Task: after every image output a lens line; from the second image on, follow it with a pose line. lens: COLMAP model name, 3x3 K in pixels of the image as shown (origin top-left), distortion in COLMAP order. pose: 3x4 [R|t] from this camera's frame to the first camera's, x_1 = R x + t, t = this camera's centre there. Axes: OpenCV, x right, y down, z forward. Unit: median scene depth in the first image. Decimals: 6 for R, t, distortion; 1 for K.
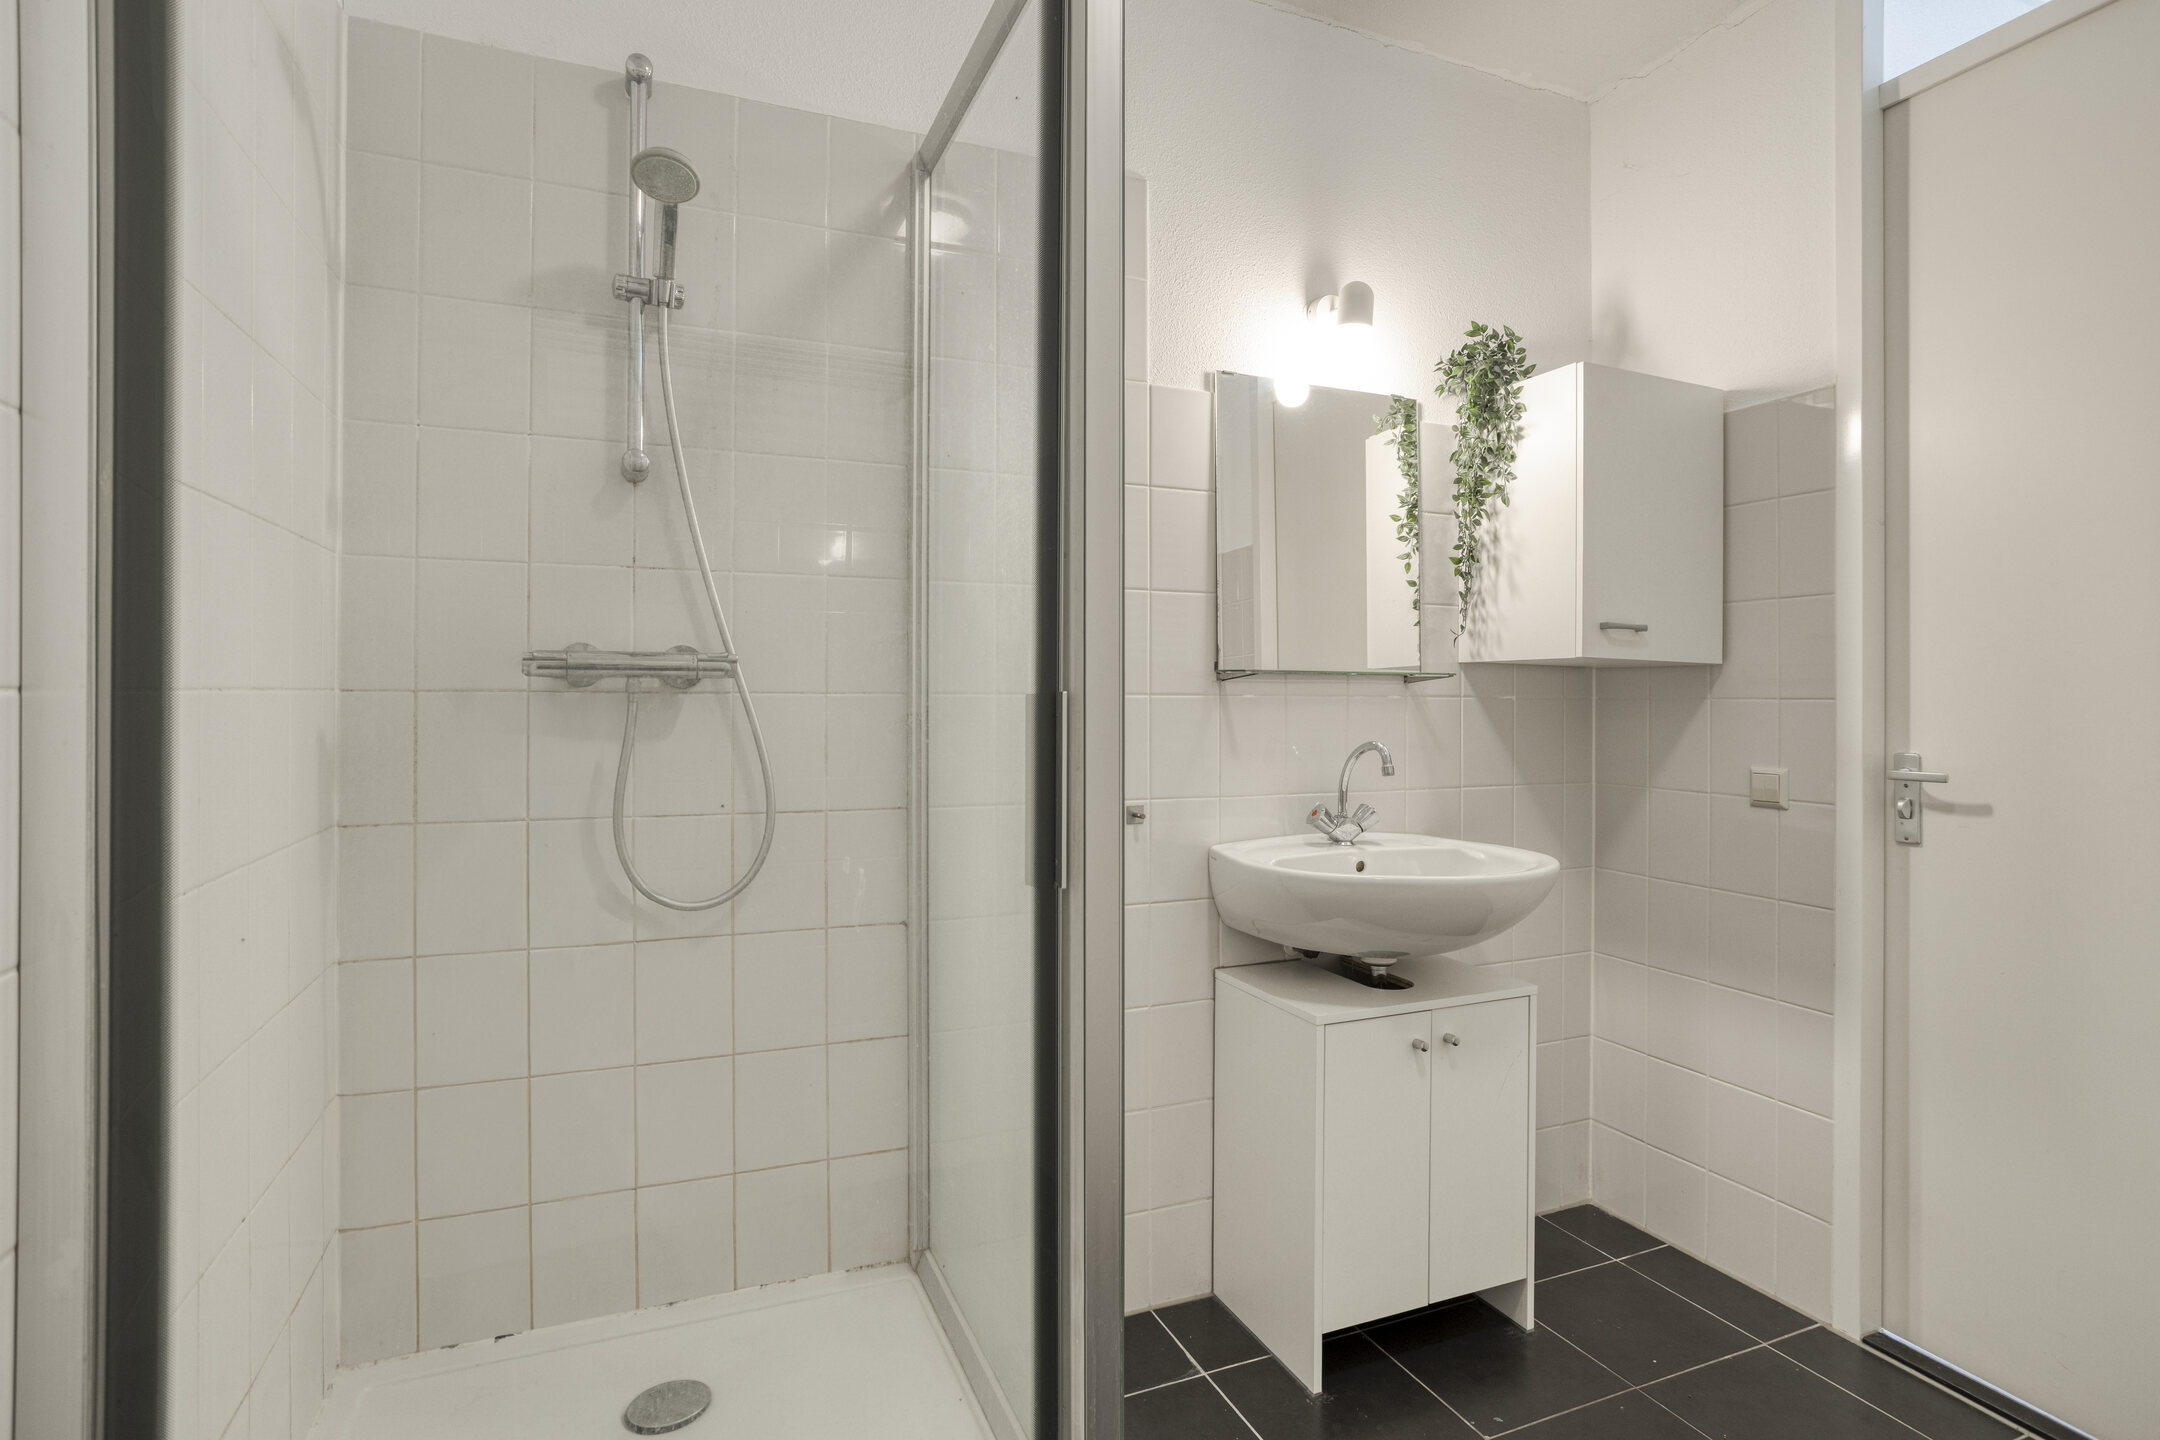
lens RADIAL K [[1053.7, 0, 1080.0], [0, 1053.7, 720.0], [0, 0, 1]] dist [0.001351, 0.000253]
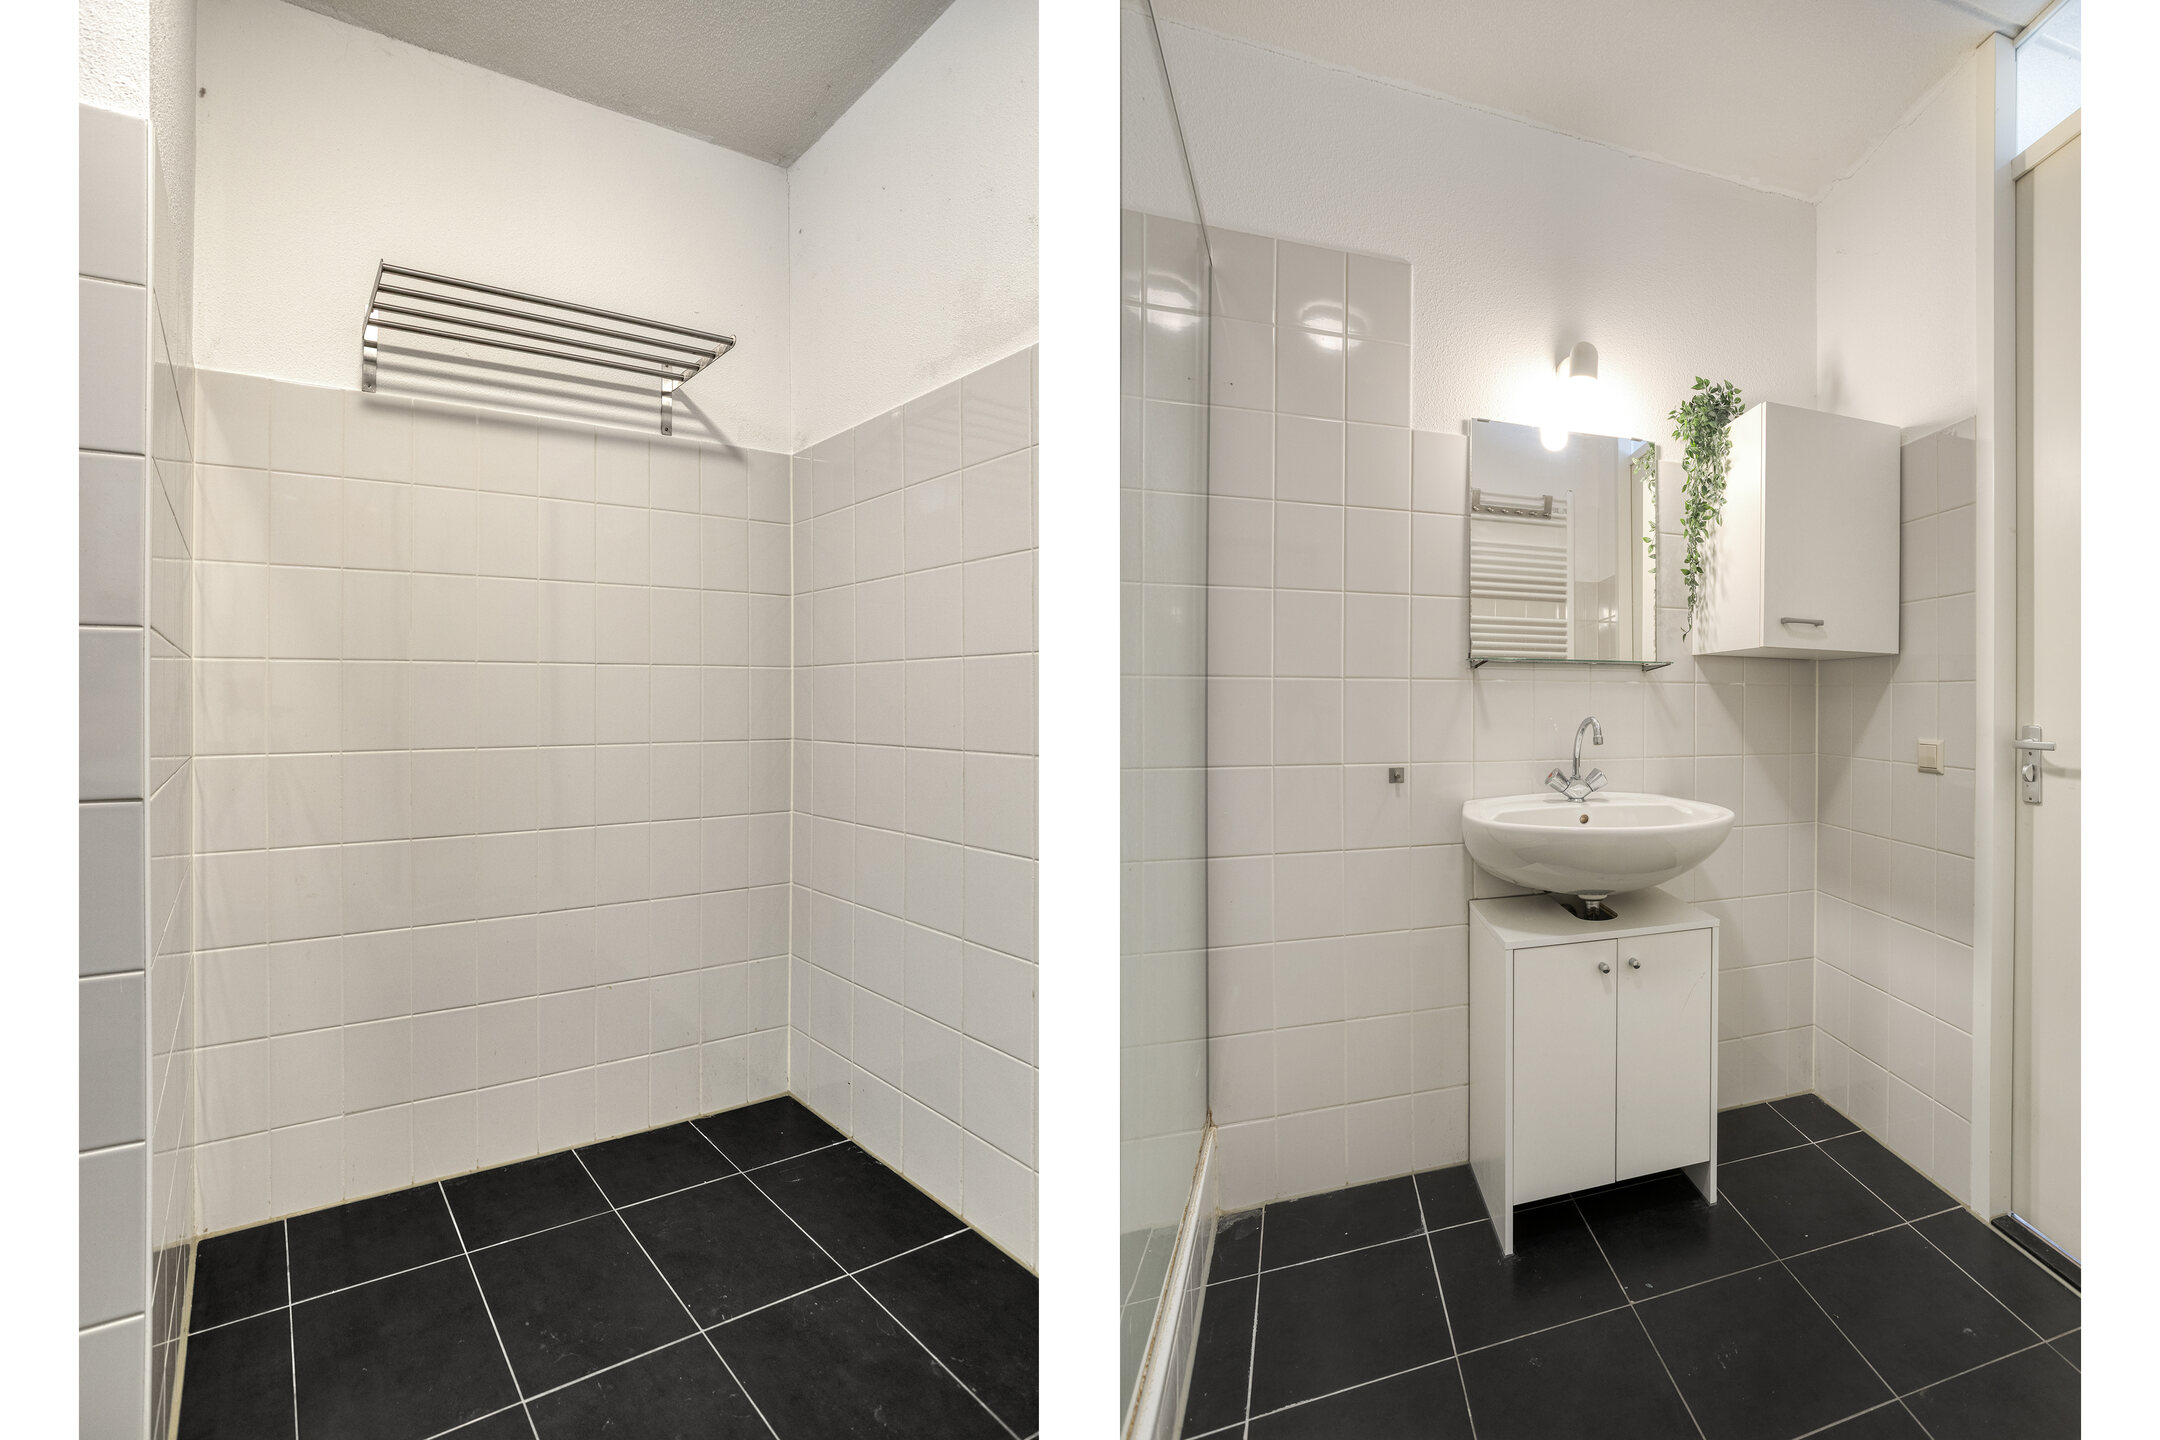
lens RADIAL K [[931.8, 0, 1080.0], [0, 931.8, 689.0], [0, 0, 1]] dist [-0.001126, -0.000717]
pose [[0.998283, -0.000612, -0.058569, -0.264369], [0.000776, 0.999996, 0.002785, -0.016590], [0.058567, -0.002826, 0.998279, -0.118905]]
